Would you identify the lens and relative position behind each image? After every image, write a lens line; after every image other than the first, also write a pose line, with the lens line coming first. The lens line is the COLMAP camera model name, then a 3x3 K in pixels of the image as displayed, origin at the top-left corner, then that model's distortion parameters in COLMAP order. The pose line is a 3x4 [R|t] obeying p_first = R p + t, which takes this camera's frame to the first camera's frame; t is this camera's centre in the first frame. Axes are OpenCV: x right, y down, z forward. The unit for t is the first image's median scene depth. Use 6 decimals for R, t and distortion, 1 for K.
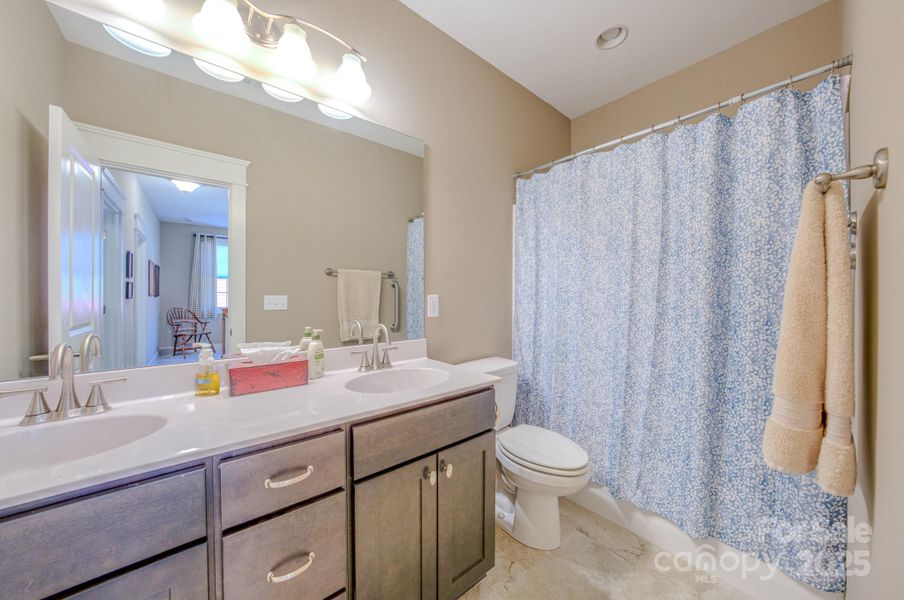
lens RADIAL K [[315.0, 0, 452.0], [0, 315.0, 300.0], [0, 0, 1]] dist [-0.013768, 0.000200]
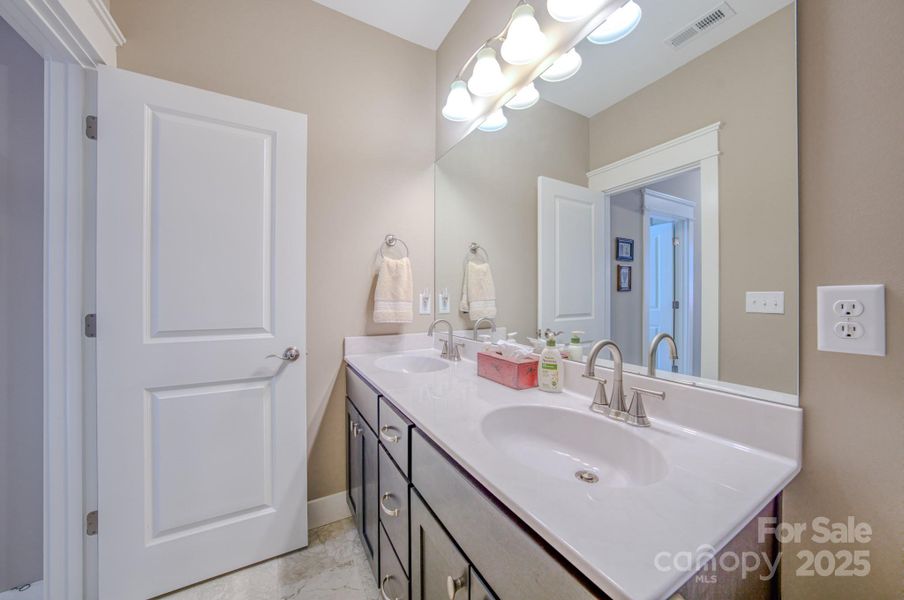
lens RADIAL K [[315.0, 0, 452.0], [0, 315.0, 300.0], [0, 0, 1]] dist [-0.013768, 0.000200]
pose [[-0.139443, 0.016023, -0.990100, 0.326823], [-0.004711, 0.999847, 0.016844, -0.006217], [0.990219, 0.007013, -0.139346, 0.635581]]
